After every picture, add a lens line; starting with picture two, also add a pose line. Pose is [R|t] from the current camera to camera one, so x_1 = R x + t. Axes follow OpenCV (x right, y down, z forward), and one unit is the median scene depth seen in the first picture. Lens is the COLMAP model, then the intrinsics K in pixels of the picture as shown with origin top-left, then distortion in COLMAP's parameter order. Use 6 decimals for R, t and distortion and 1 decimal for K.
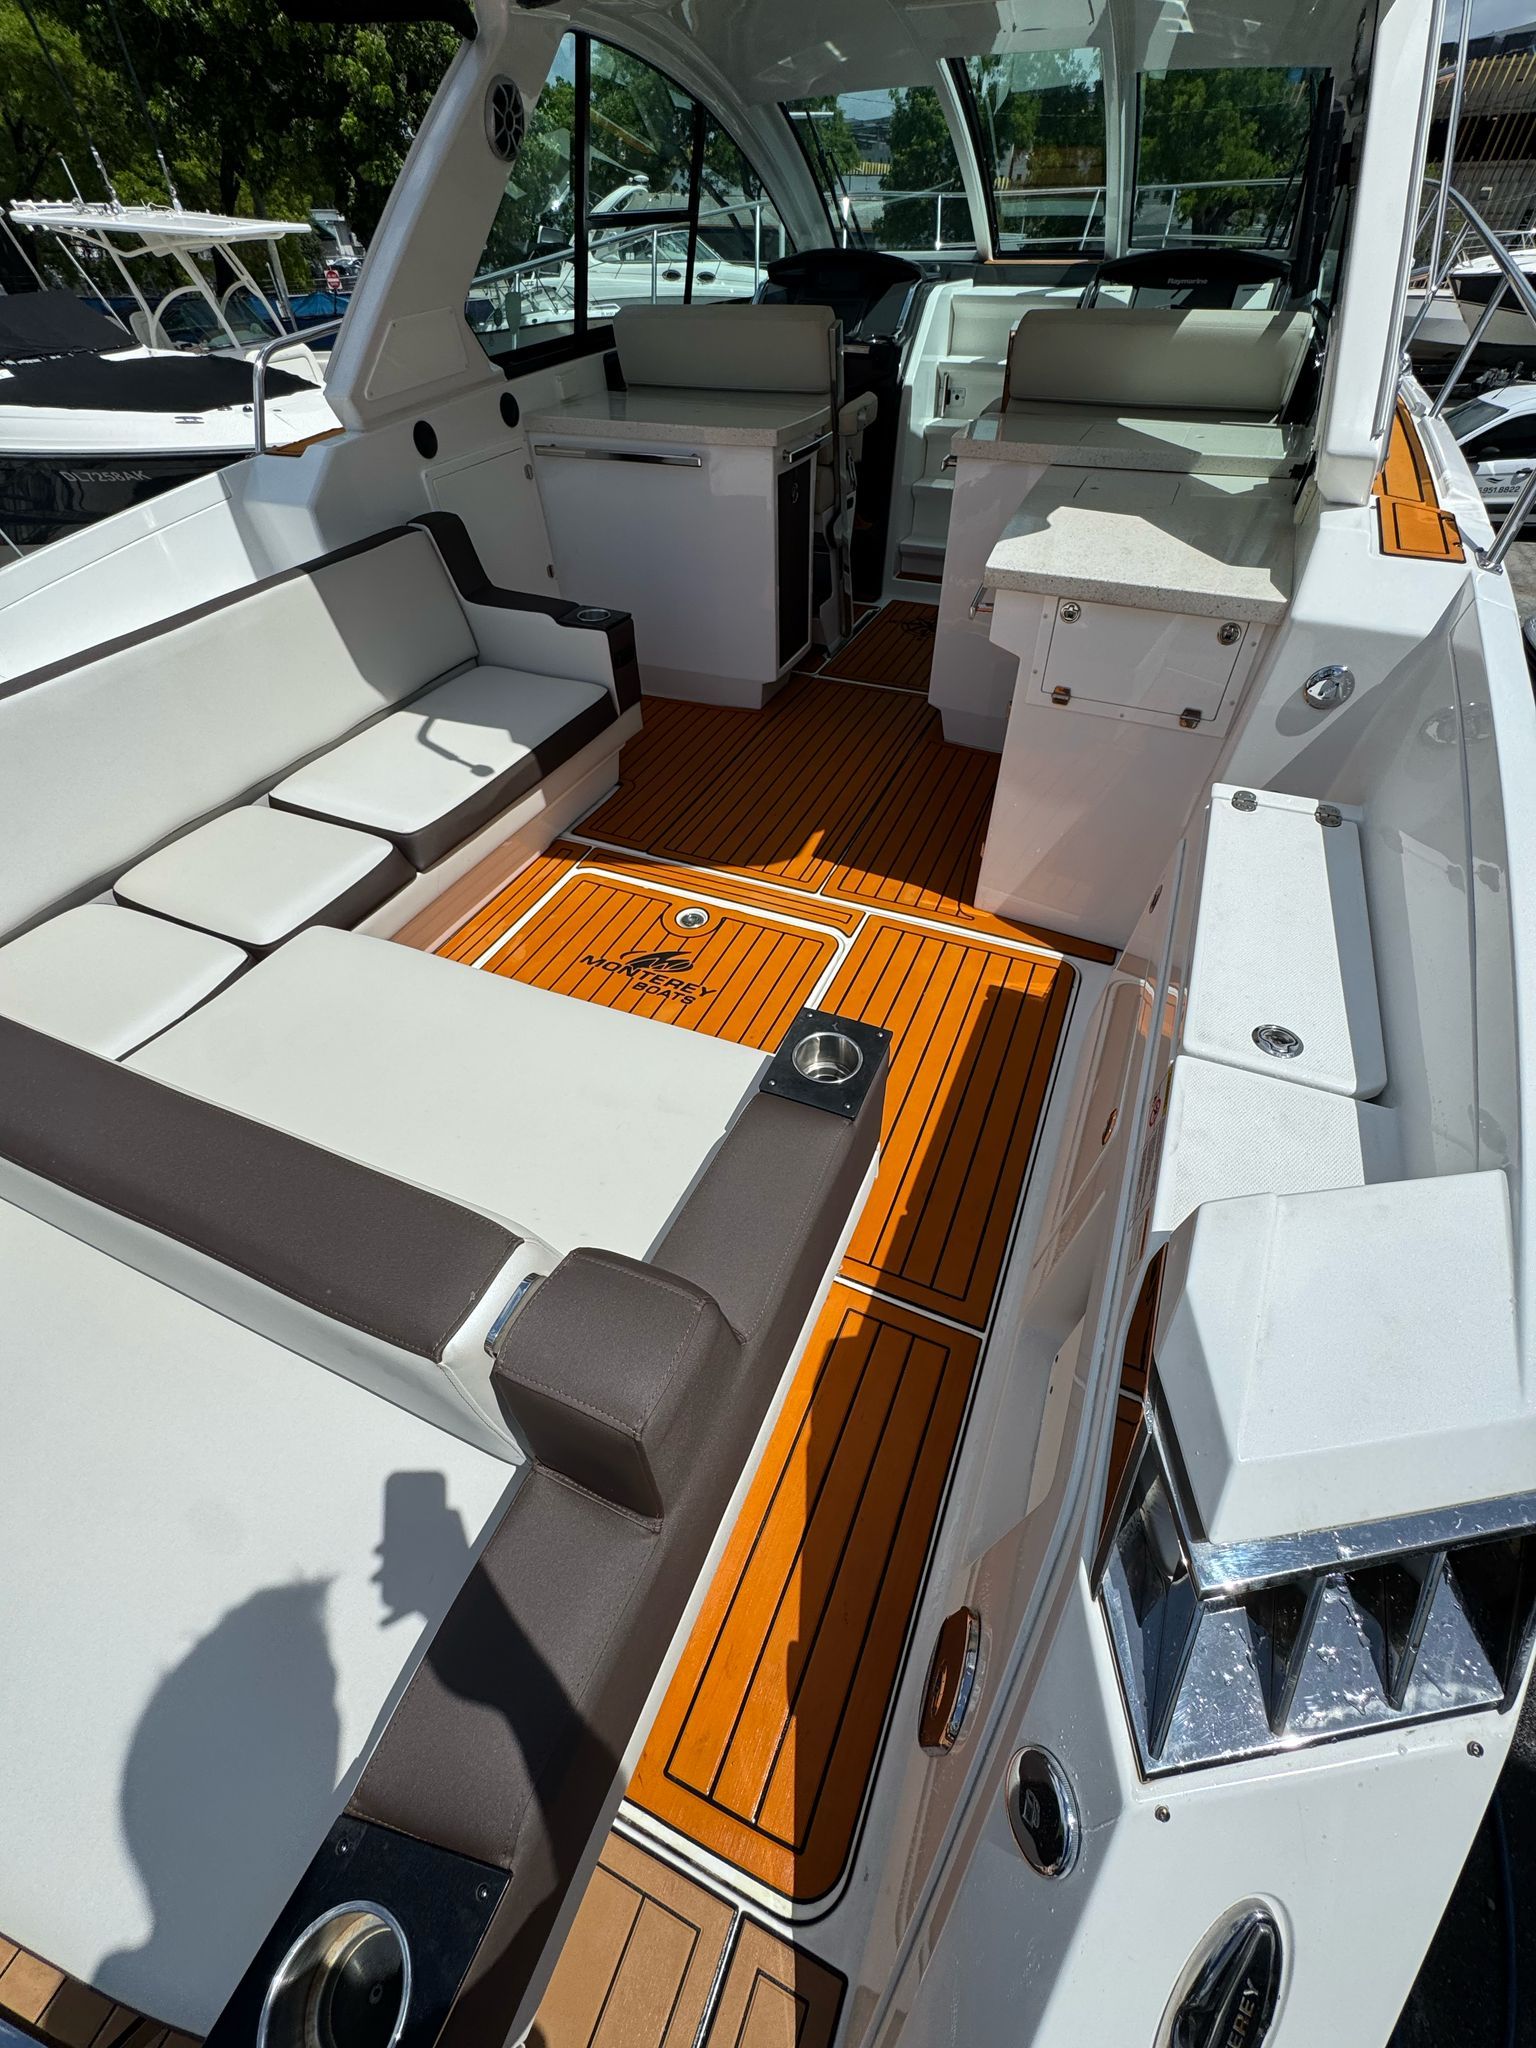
lens RADIAL K [[825.8, 0, 768.0], [0, 825.8, 1024.0], [0, 0, 1]] dist [-0.003600, 0.001133]
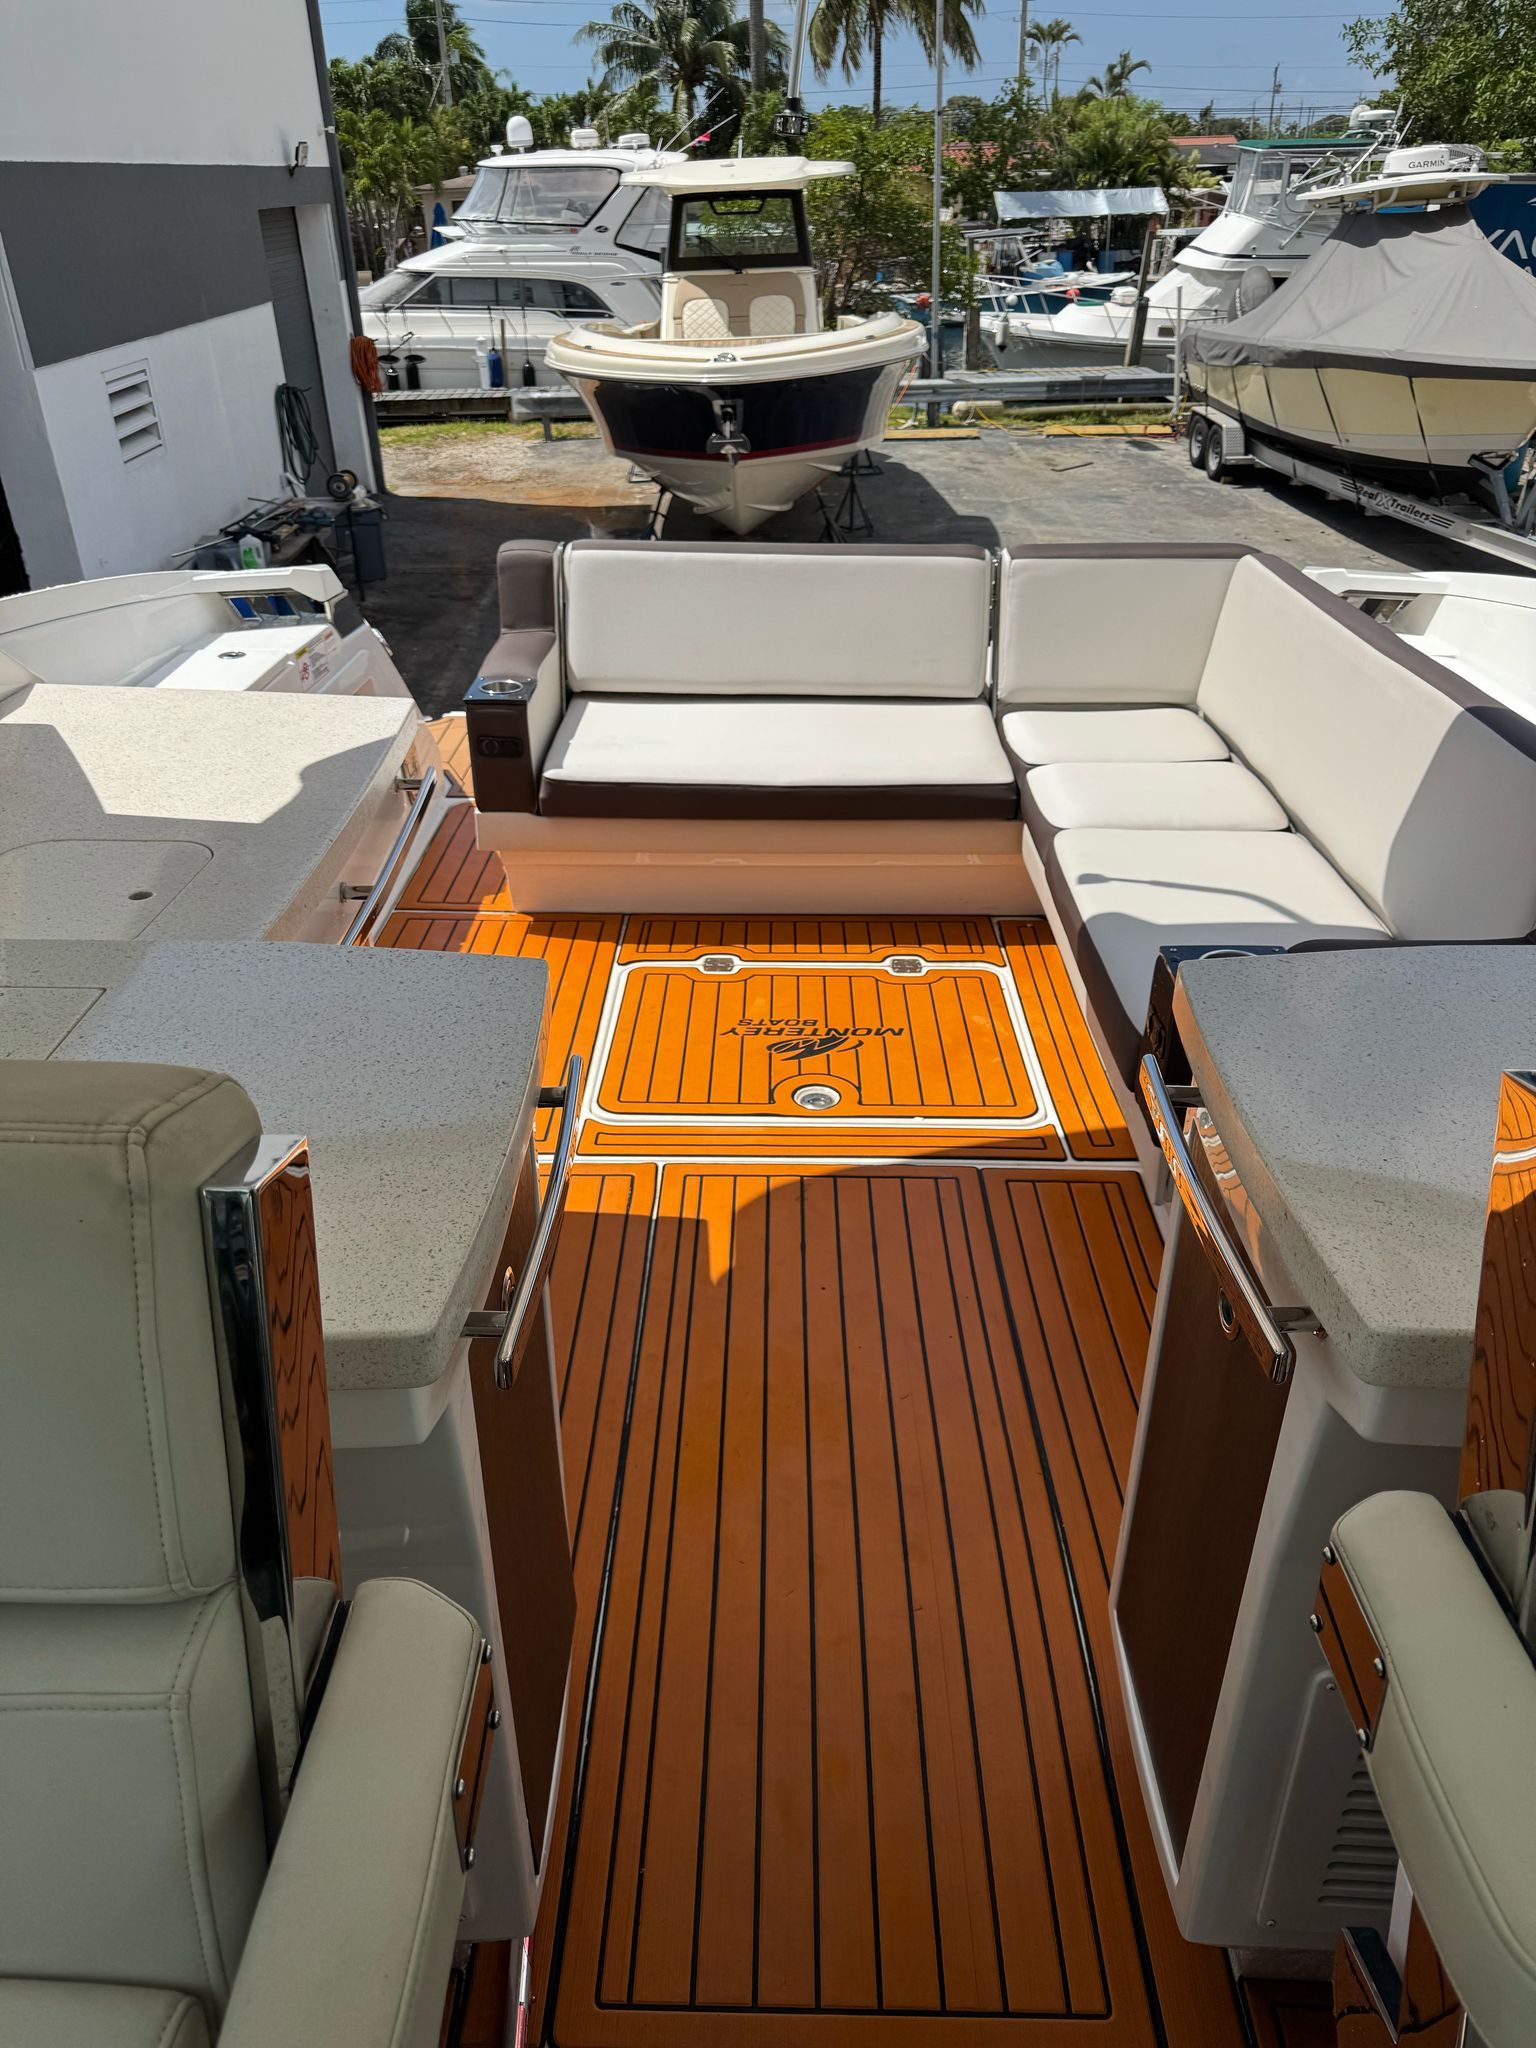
lens RADIAL K [[1410.8, 0, 730.2], [0, 1410.8, 1027.7], [0, 0, 1]] dist [0.062667, -0.037437]
pose [[-0.927983, 0.204527, -0.311475, 0.343518], [-0.242608, 0.302822, 0.921651, -1.260287], [0.282824, 0.930842, -0.231394, 1.236431]]
